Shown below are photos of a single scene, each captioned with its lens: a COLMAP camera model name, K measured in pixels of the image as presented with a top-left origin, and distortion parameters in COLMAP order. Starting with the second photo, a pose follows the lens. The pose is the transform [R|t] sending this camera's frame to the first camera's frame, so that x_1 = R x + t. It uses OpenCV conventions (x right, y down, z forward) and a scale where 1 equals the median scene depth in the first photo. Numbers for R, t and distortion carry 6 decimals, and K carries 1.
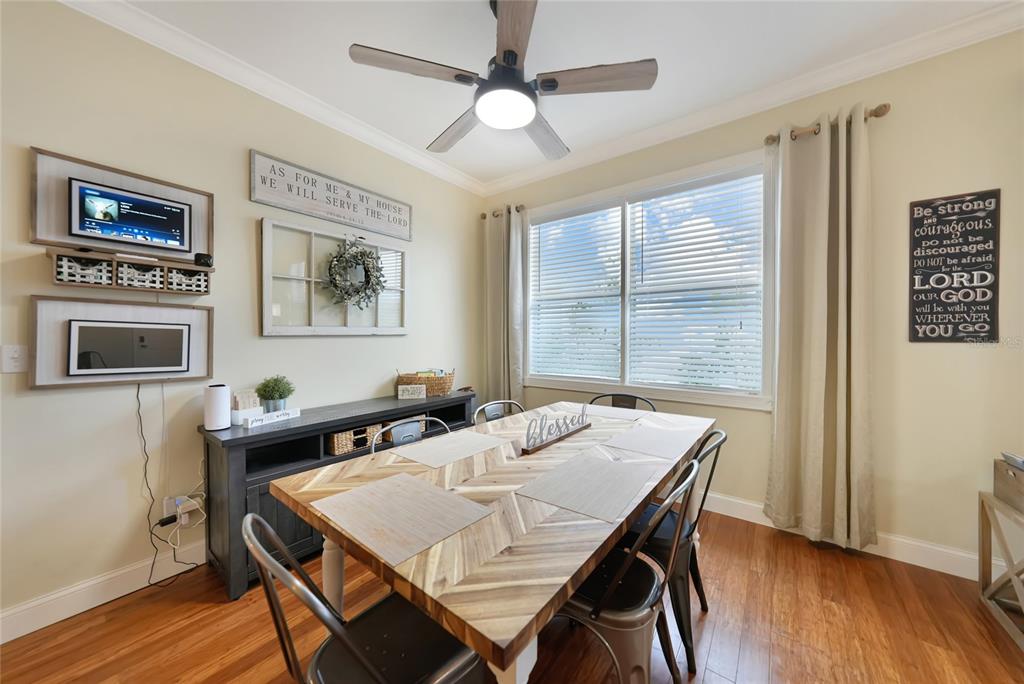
lens RADIAL K [[354.9, 0, 513.2], [0, 354.9, 337.8], [0, 0, 1]] dist [-0.000424, -0.000090]
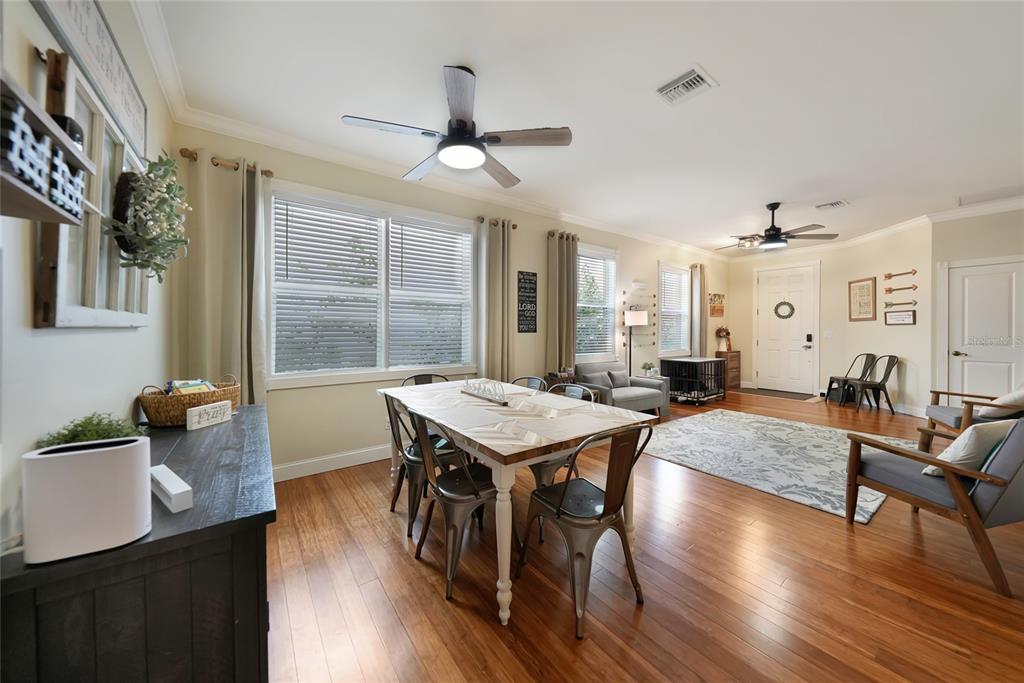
lens RADIAL K [[354.9, 0, 513.2], [0, 354.9, 337.3], [0, 0, 1]] dist [-0.000424, -0.000090]
pose [[0.290749, -0.020110, 0.956588, -1.075250], [0.005396, 0.999798, 0.019378, -0.001895], [-0.956784, -0.000472, 0.290799, 0.377747]]
